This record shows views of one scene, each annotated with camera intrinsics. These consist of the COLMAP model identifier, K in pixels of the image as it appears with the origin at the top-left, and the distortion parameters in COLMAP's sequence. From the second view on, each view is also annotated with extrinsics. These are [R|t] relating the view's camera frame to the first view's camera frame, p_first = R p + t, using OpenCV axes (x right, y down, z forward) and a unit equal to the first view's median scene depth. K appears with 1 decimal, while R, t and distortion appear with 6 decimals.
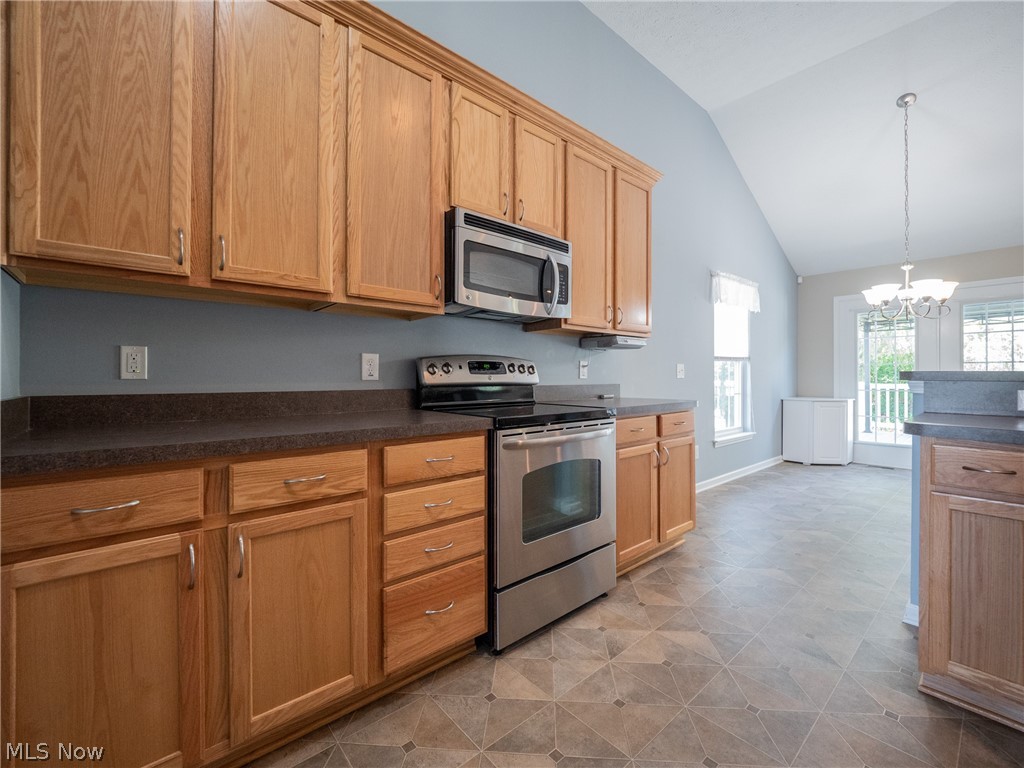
lens RADIAL K [[429.4, 0, 514.5], [0, 429.4, 376.1], [0, 0, 1]] dist [0.000754, -0.000593]
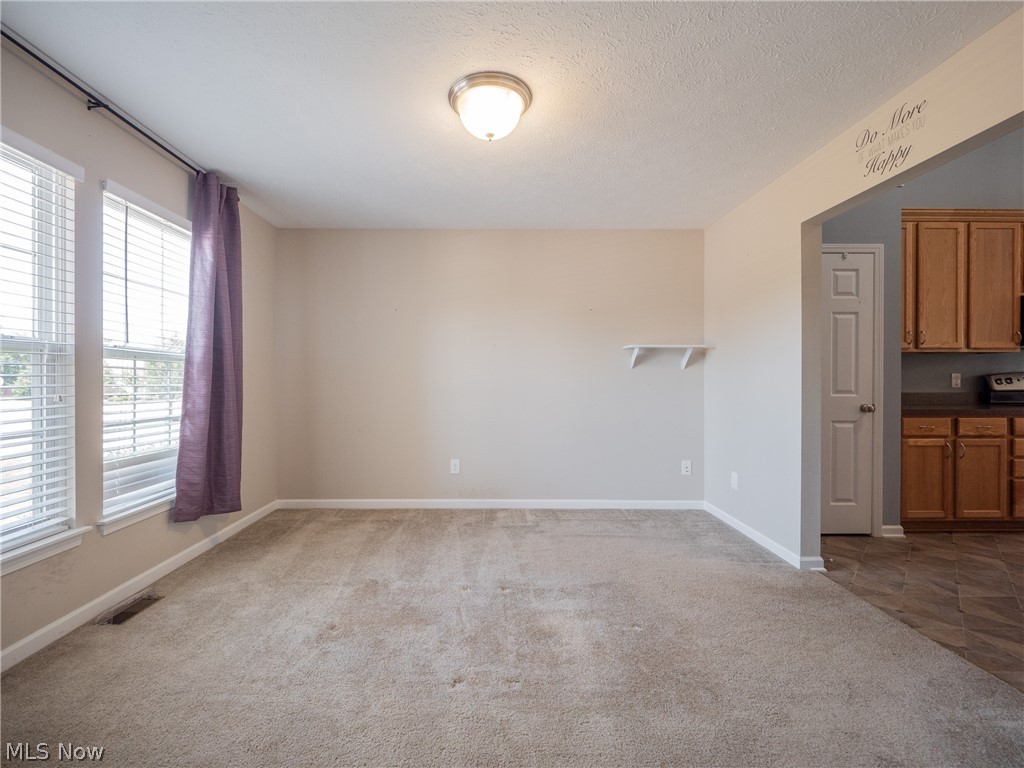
lens RADIAL K [[428.5, 0, 512.0], [0, 428.5, 384.0], [0, 0, 1]] dist [0.001891, 0.000006]
pose [[0.764518, 0.005639, -0.644577, -0.615254], [0.002269, 0.999932, 0.011438, -0.032801], [0.644598, -0.010207, 0.764454, -1.736341]]
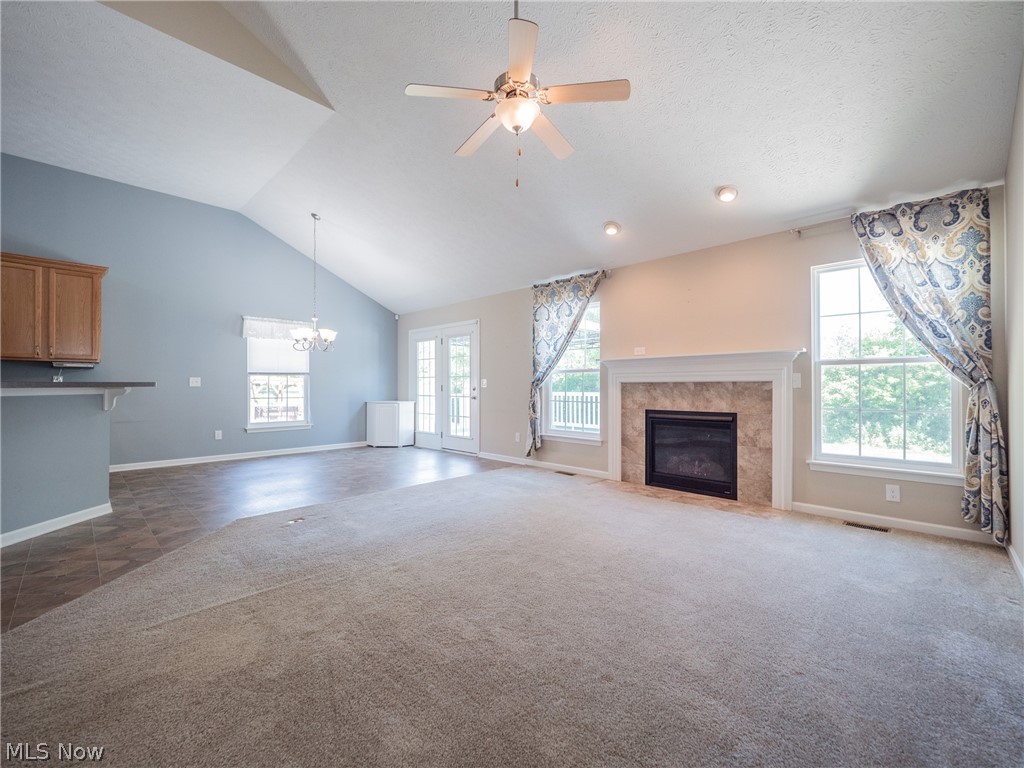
lens RADIAL K [[428.5, 0, 512.0], [0, 428.5, 384.0], [0, 0, 1]] dist [0.001891, 0.000006]
pose [[0.996661, 0.003472, 0.081573, 2.842620], [-0.002877, 0.999968, -0.007412, 0.014900], [-0.081597, 0.007152, 0.996640, -1.314027]]
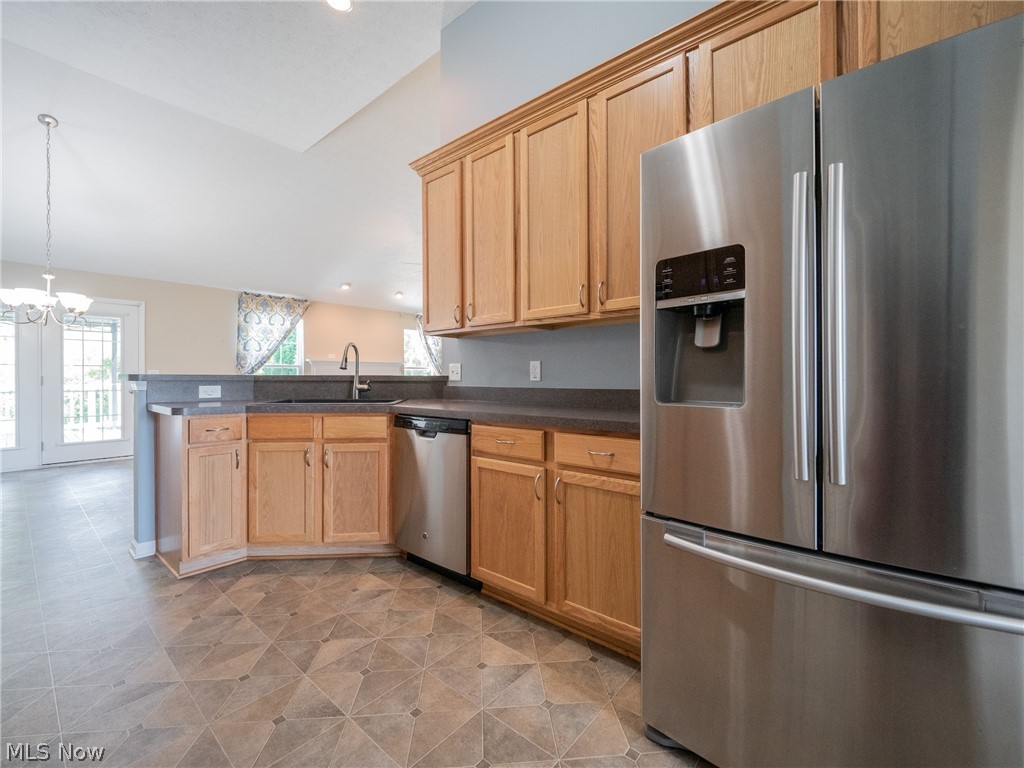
lens RADIAL K [[429.4, 0, 514.5], [0, 429.4, 376.1], [0, 0, 1]] dist [0.000754, -0.000593]
pose [[-0.157301, -0.000634, 0.987551, -0.617839], [0.000966, 0.999999, 0.000796, -0.005817], [-0.987550, 0.001079, -0.157300, 0.027549]]
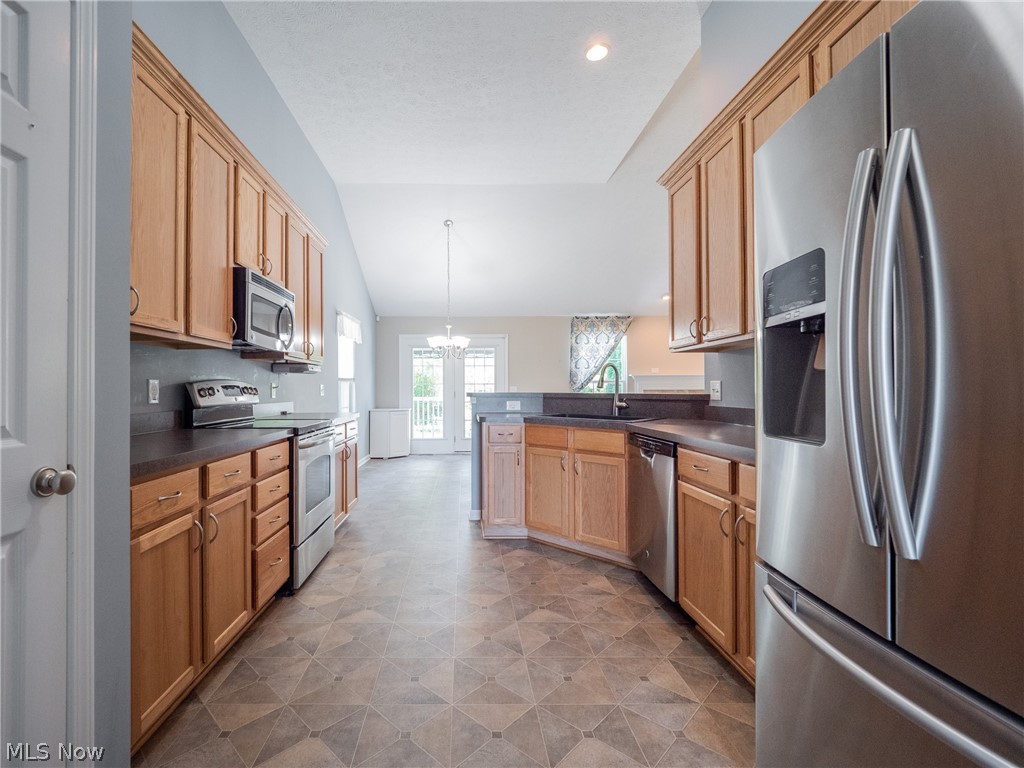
lens RADIAL K [[469.3, 0, 469.9], [0, 469.3, 385.2], [0, 0, 1]] dist [-0.000353, -0.000790]
pose [[0.644569, 0.005000, 0.764529, -0.736626], [0.002318, 0.999961, -0.008494, -0.026099], [-0.764542, 0.007248, 0.644533, -0.390773]]
